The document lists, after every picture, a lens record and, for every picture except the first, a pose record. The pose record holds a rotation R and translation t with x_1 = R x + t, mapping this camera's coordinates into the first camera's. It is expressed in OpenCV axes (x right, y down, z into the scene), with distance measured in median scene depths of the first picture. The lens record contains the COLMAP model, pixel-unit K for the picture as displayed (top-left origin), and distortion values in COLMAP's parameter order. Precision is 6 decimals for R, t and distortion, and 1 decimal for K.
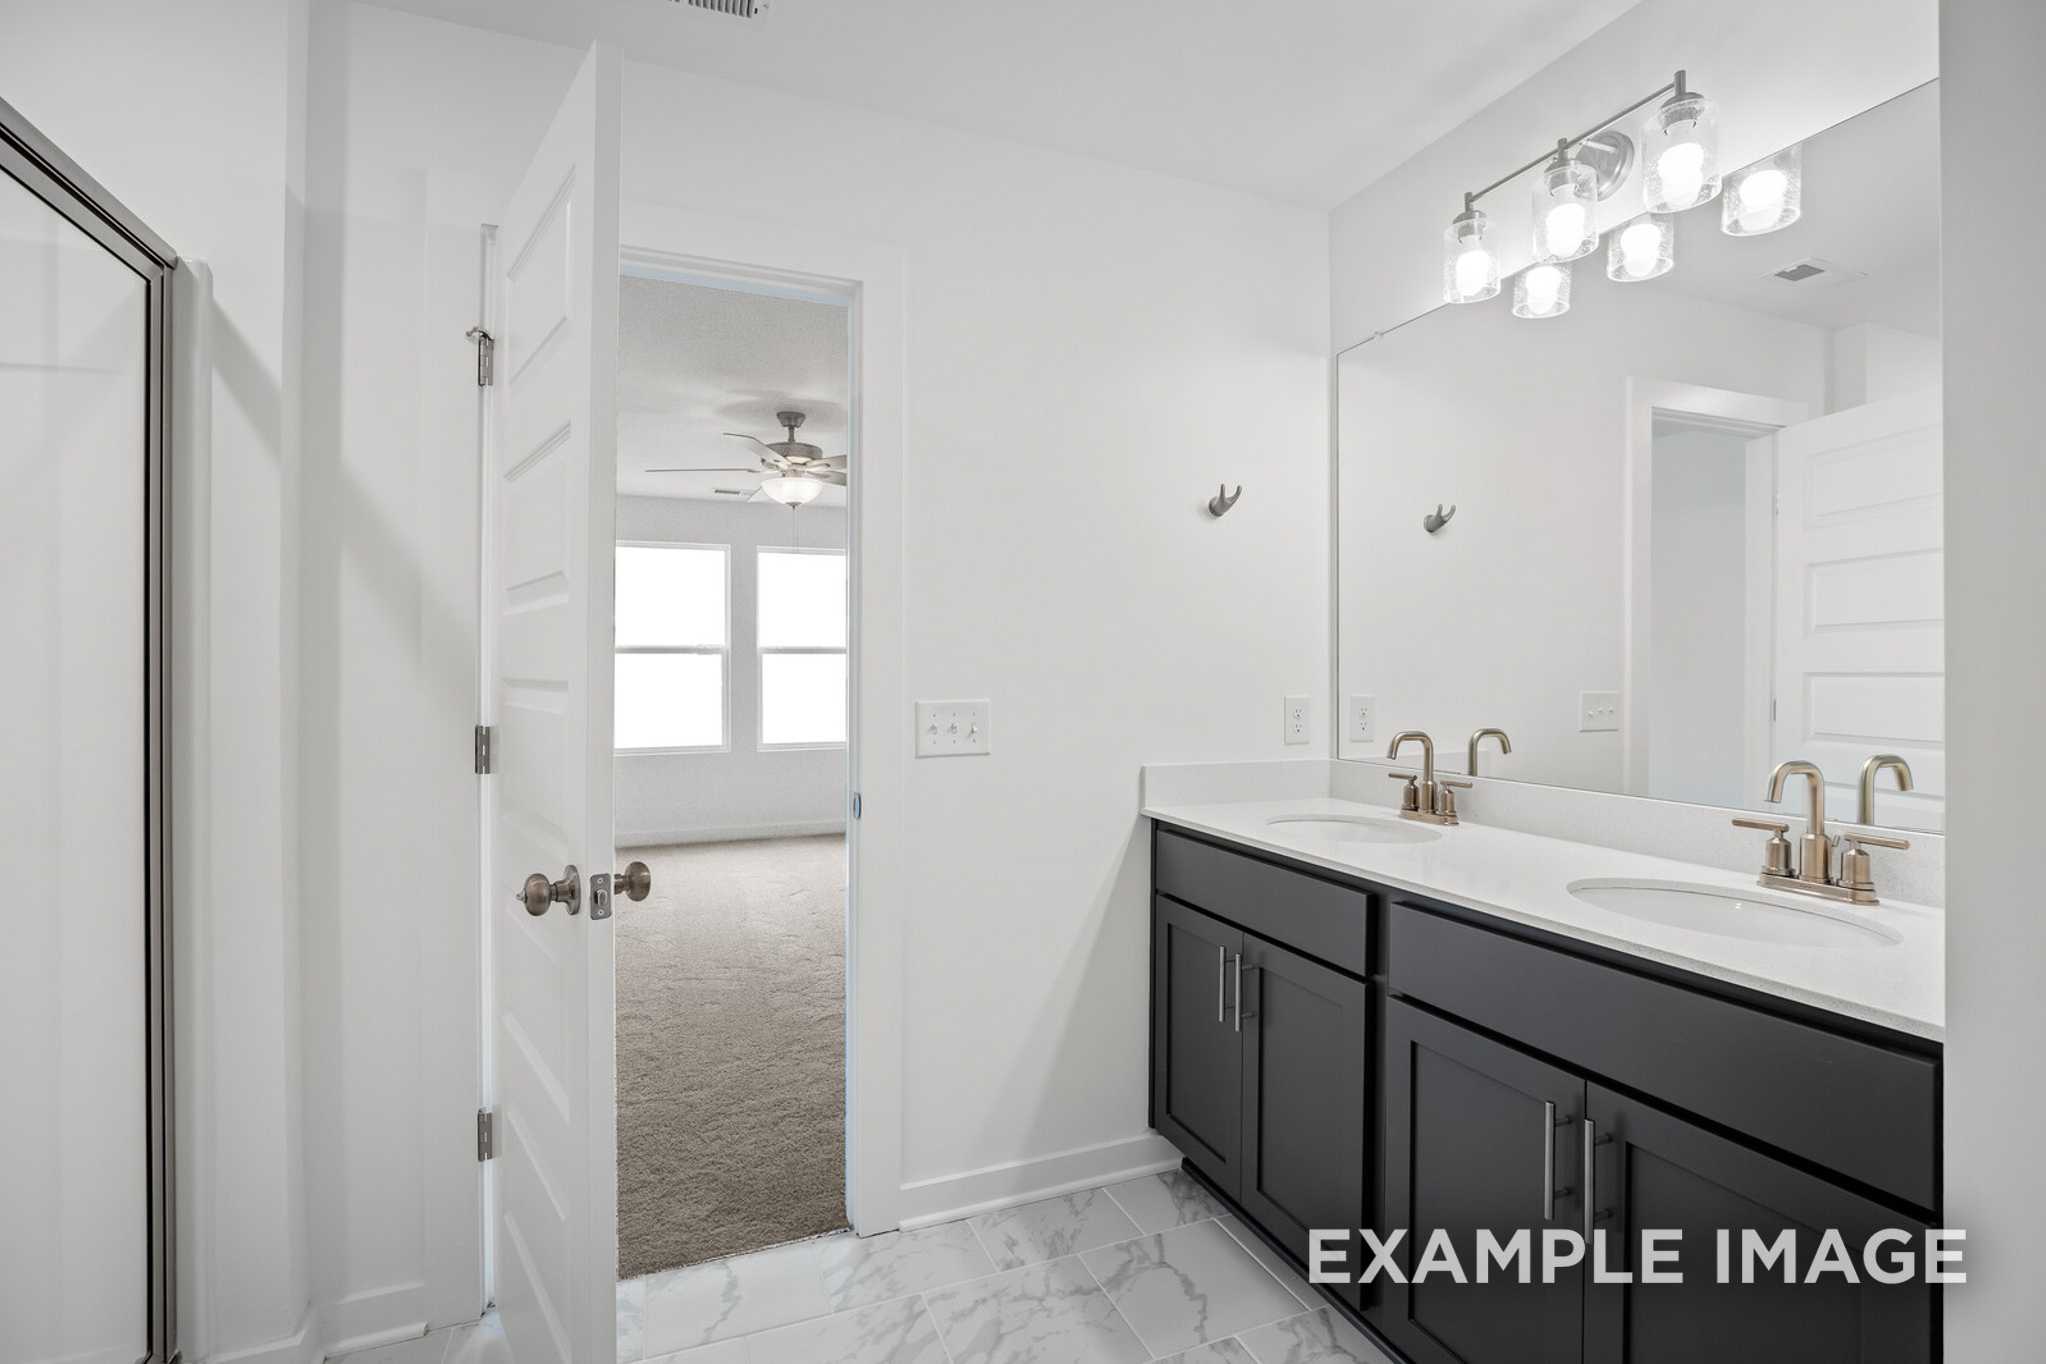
lens RADIAL K [[961.8, 0, 1023.0], [0, 961.8, 682.0], [0, 0, 1]] dist [0.000671, 0.000435]
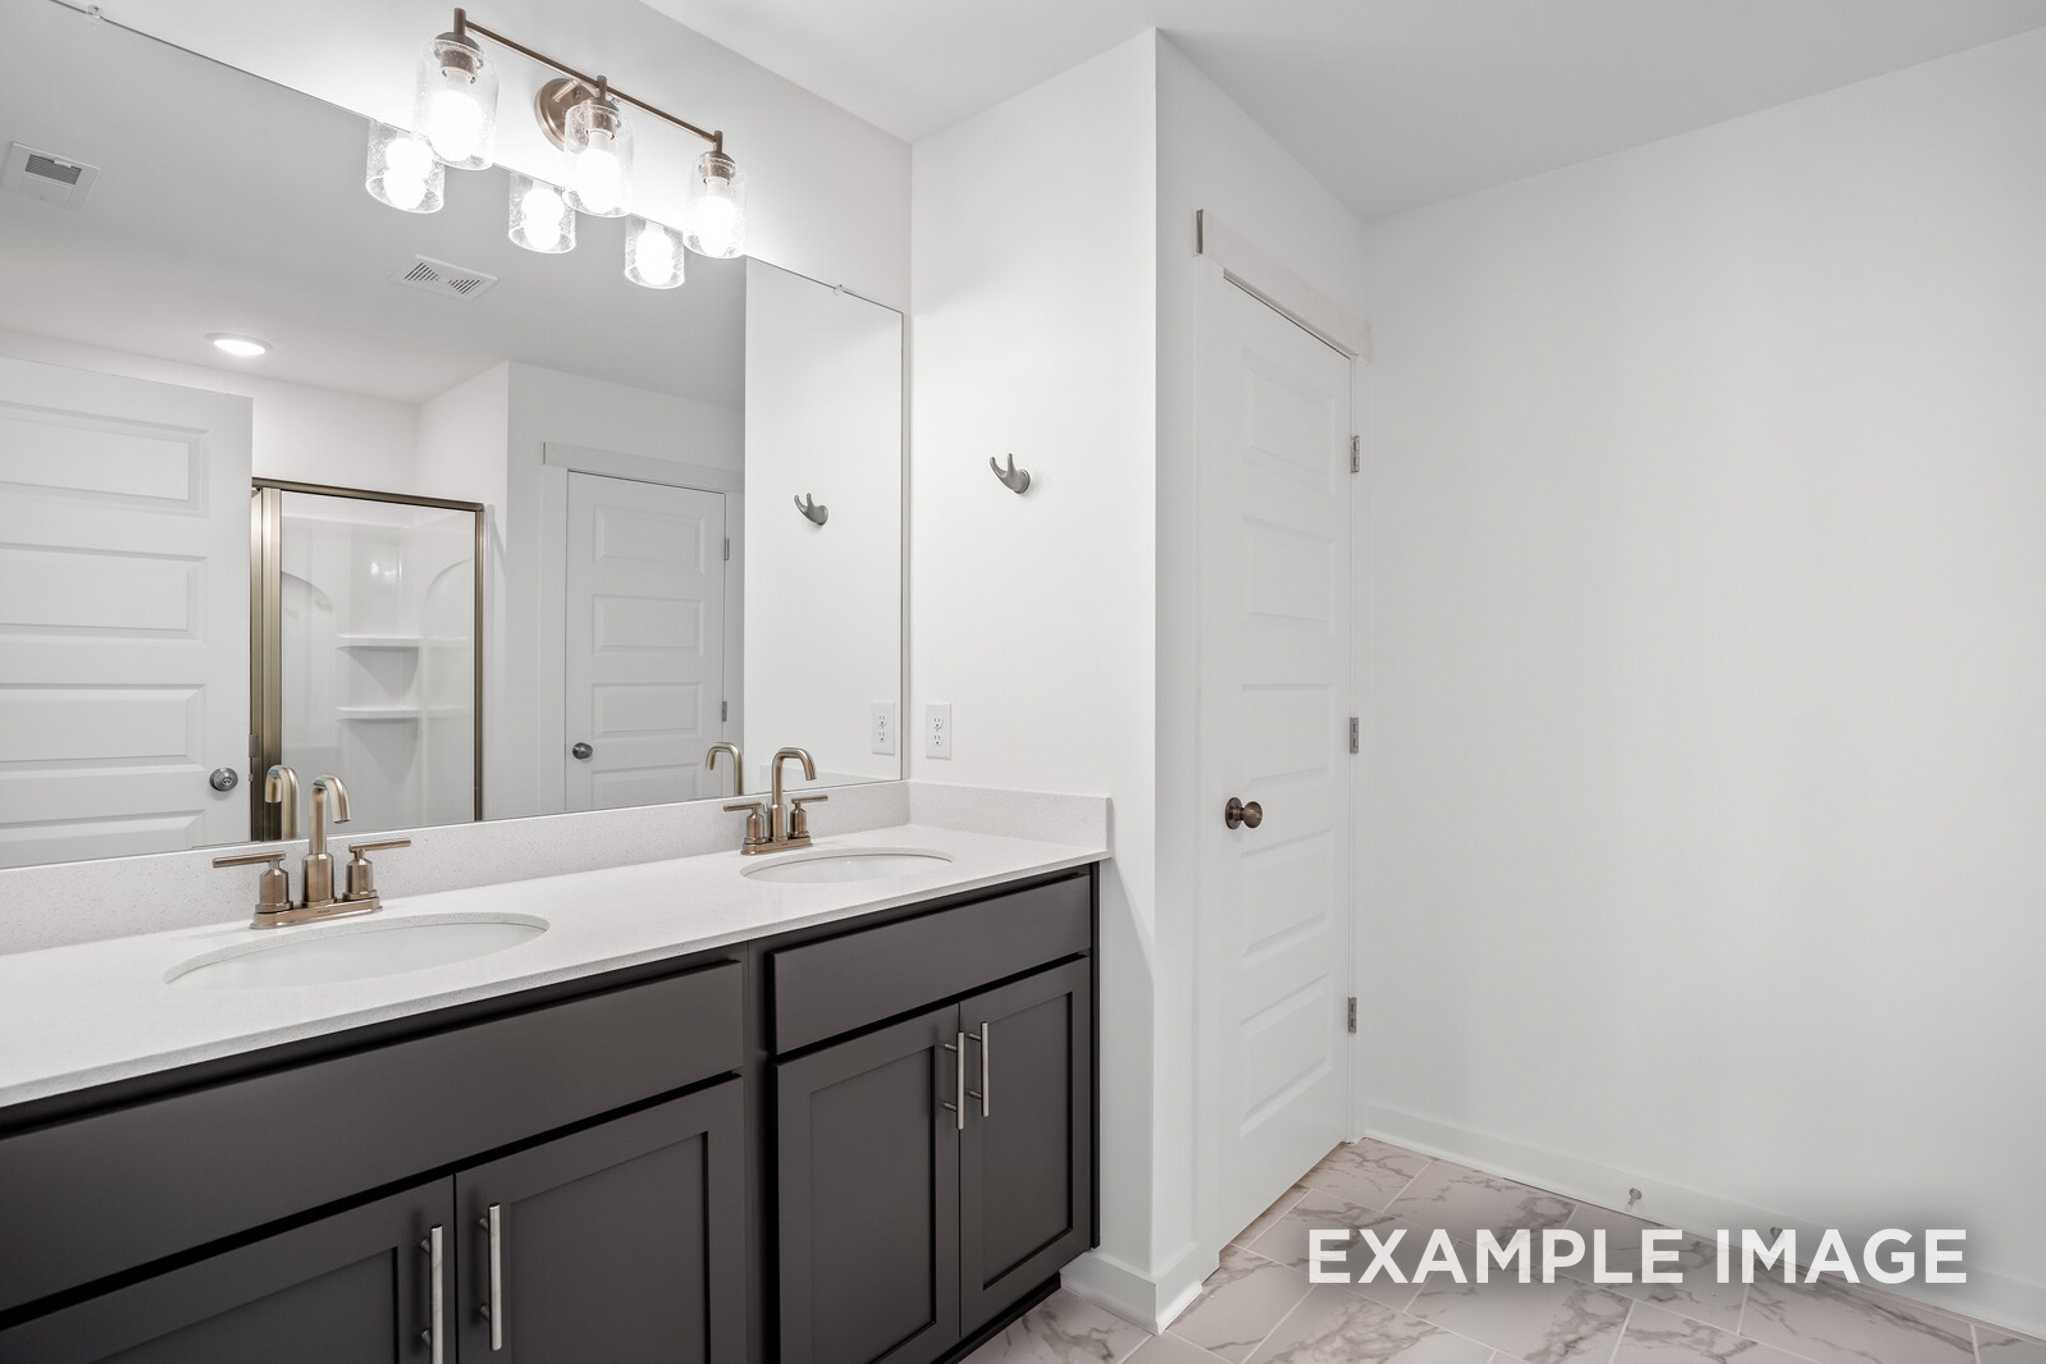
lens RADIAL K [[961.8, 0, 1023.0], [0, 961.8, 682.0], [0, 0, 1]] dist [0.000671, 0.000435]
pose [[-0.434736, 0.002099, 0.900555, -0.449893], [0.015862, 0.999860, 0.005327, -0.004071], [-0.900418, 0.016600, -0.434709, 1.154910]]
